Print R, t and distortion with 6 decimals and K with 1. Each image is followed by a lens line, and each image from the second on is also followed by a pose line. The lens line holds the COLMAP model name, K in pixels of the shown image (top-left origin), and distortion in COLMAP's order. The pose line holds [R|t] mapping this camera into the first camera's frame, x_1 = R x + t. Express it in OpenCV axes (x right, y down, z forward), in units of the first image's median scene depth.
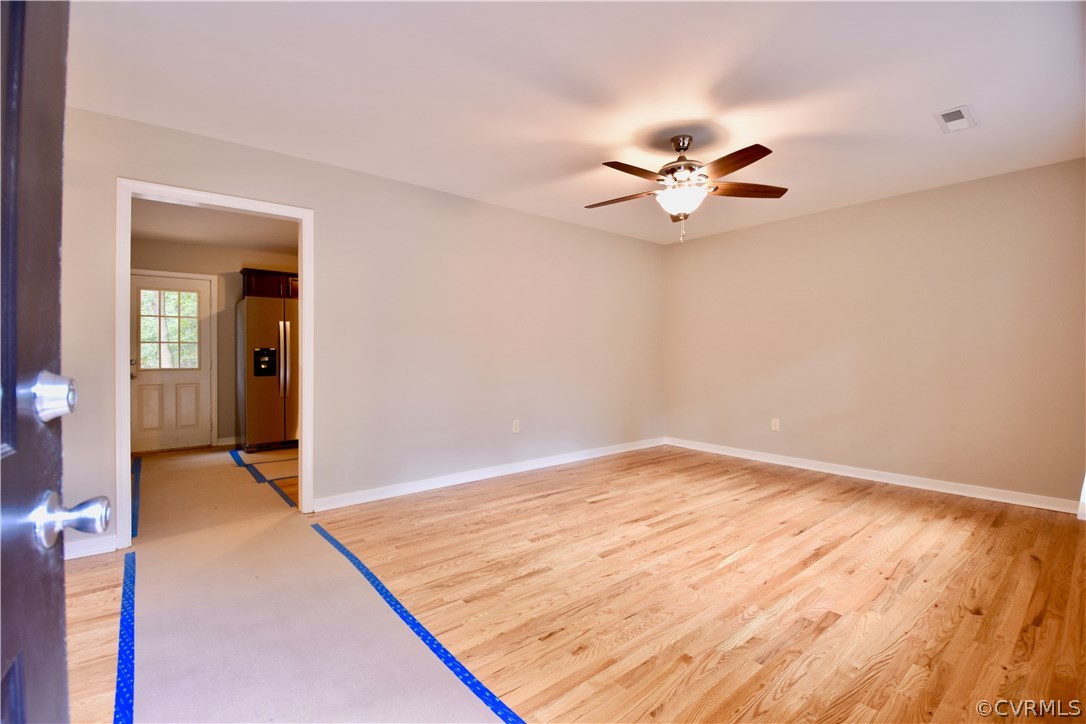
lens RADIAL K [[484.9, 0, 543.0], [0, 484.9, 350.8], [0, 0, 1]] dist [-0.022312, -0.006105]
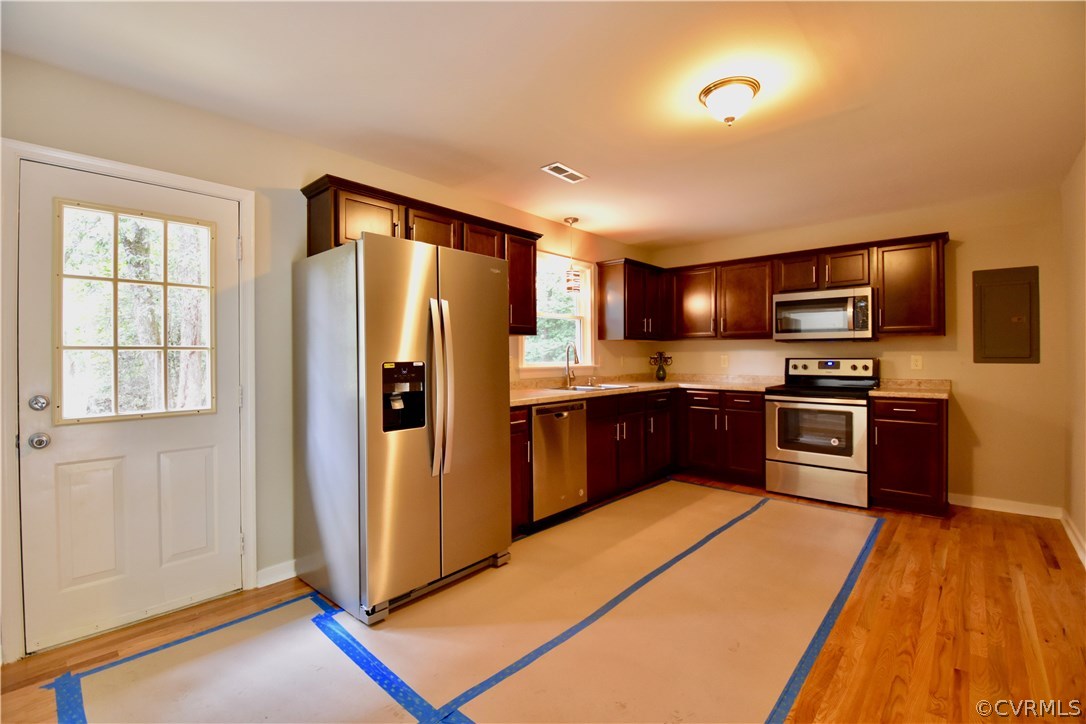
lens RADIAL K [[484.9, 0, 543.3], [0, 484.9, 362.0], [0, 0, 1]] dist [-0.022312, -0.006105]
pose [[0.990692, -0.004422, 0.136050, -0.083286], [0.004236, 0.999990, 0.001660, -0.000850], [-0.136055, -0.001068, 0.990701, 0.093103]]
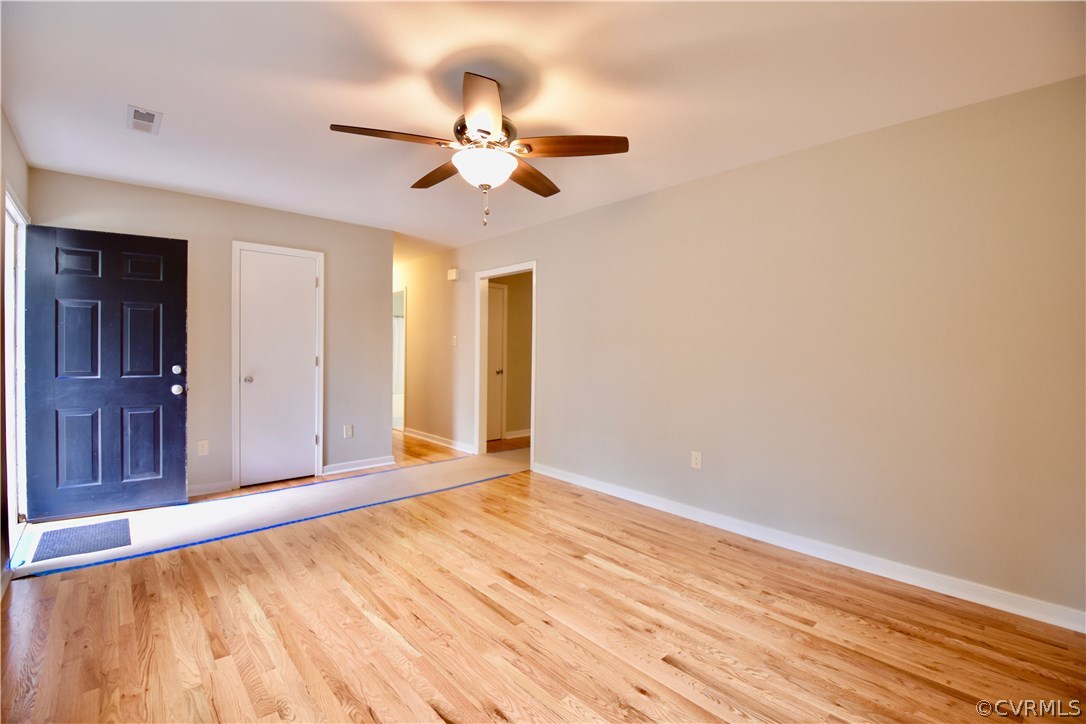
lens RADIAL K [[484.9, 0, 543.7], [0, 484.9, 352.7], [0, 0, 1]] dist [-0.022312, -0.006105]
pose [[0.048720, 0.010611, -0.998756, 1.841644], [-0.006033, 0.999928, 0.010329, -0.064000], [0.998794, 0.005522, 0.048781, 1.864889]]
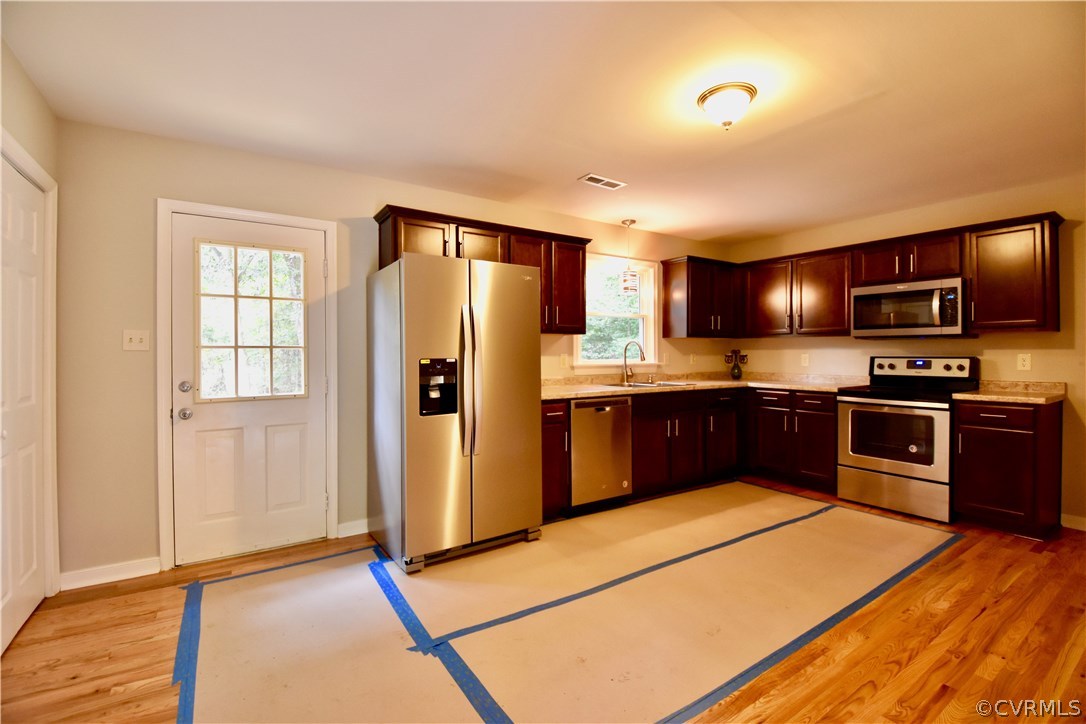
lens RADIAL K [[484.9, 0, 539.8], [0, 484.9, 363.4], [0, 0, 1]] dist [-0.022312, -0.006105]
pose [[0.992913, 0.001790, -0.118830, -0.067259], [-0.000642, 0.999953, 0.009705, -0.000807], [0.118842, -0.009560, 0.992867, 0.084531]]
